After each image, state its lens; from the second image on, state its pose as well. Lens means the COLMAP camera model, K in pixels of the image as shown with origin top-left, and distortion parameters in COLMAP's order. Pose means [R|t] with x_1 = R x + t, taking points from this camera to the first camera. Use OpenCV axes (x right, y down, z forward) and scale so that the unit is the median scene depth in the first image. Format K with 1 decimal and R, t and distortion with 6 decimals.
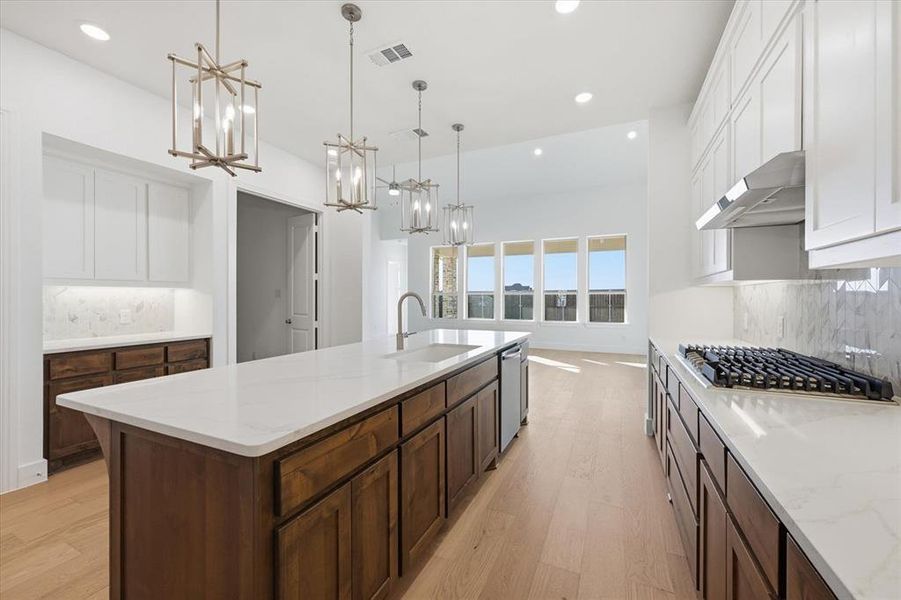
lens RADIAL K [[360.5, 0, 451.5], [0, 360.5, 298.9], [0, 0, 1]] dist [-0.002354, -0.000406]
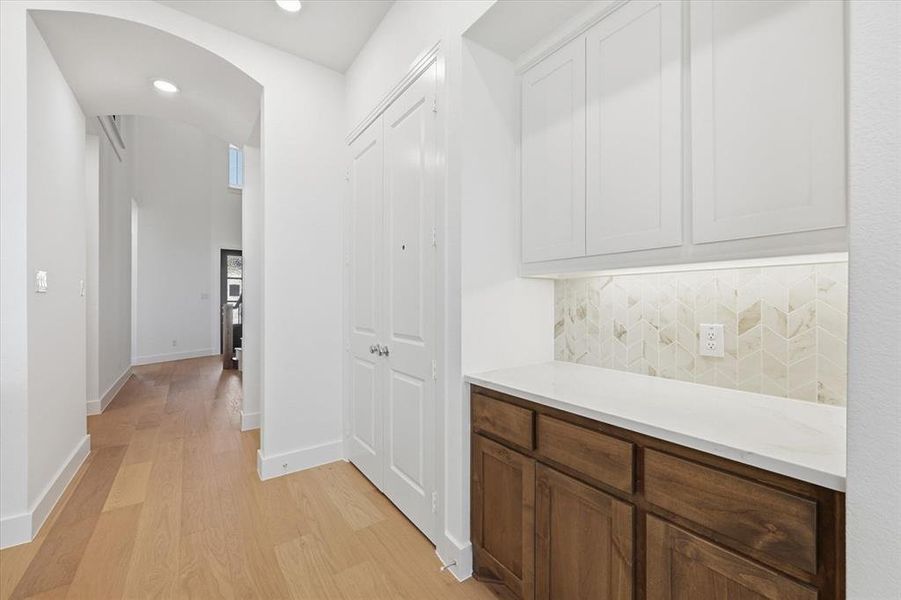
lens RADIAL K [[356.7, 0, 448.2], [0, 356.7, 302.2], [0, 0, 1]] dist [-0.000467, -0.000202]
pose [[-0.486672, 0.003241, -0.873579, -0.419822], [-0.006616, 0.999951, 0.007395, 0.005742], [0.873560, 0.009378, -0.486627, 0.953055]]
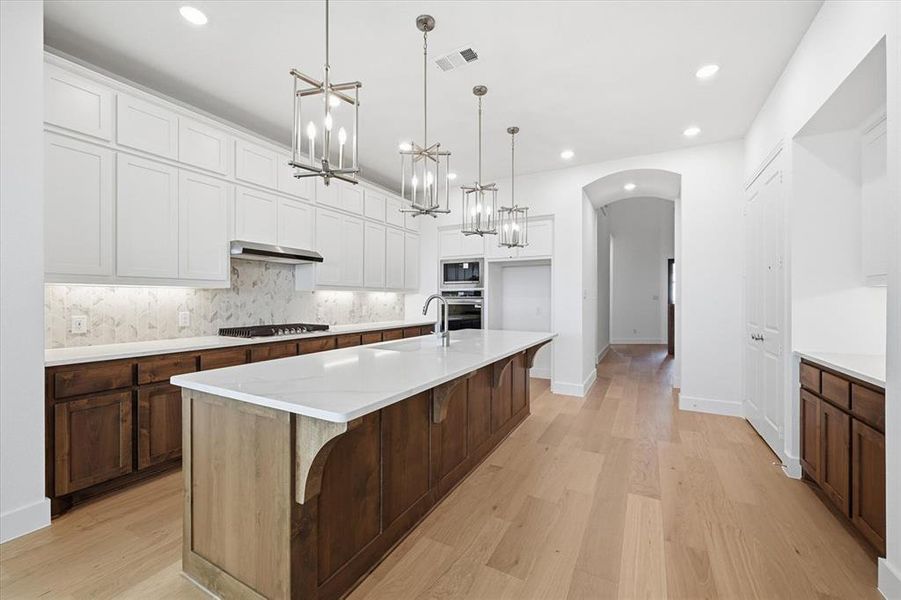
lens RADIAL K [[360.5, 0, 451.5], [0, 360.5, 298.9], [0, 0, 1]] dist [-0.002354, -0.000406]
pose [[-0.997893, 0.000083, 0.064889, -0.168789], [0.000374, 0.999990, 0.004474, -0.007571], [-0.064888, 0.004489, -0.997882, 1.550588]]
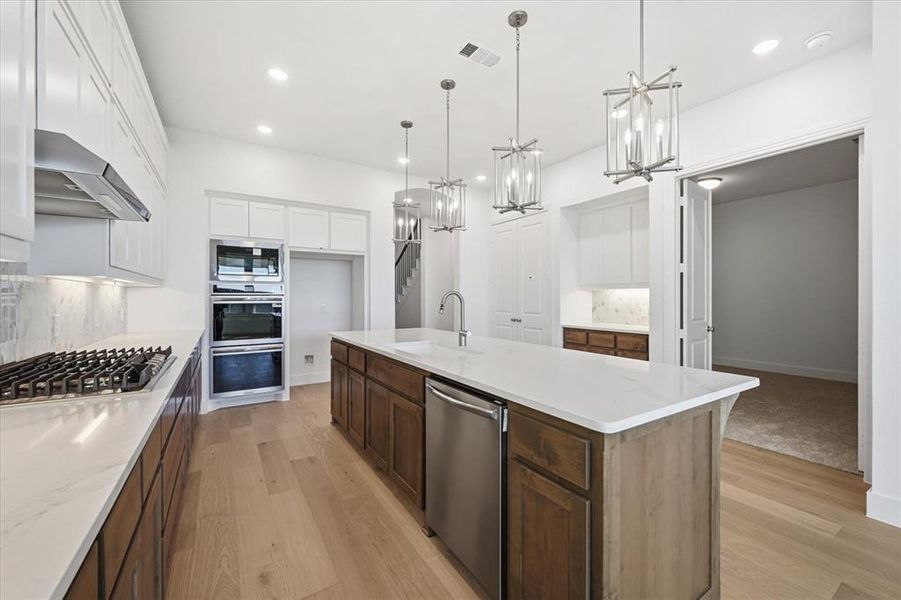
lens RADIAL K [[360.5, 0, 451.5], [0, 360.5, 298.9], [0, 0, 1]] dist [-0.002354, -0.000406]
pose [[-0.536625, 0.004398, -0.843809, 0.556989], [-0.003992, 0.999962, 0.007750, -0.002958], [0.843811, 0.007527, -0.536587, 1.130602]]
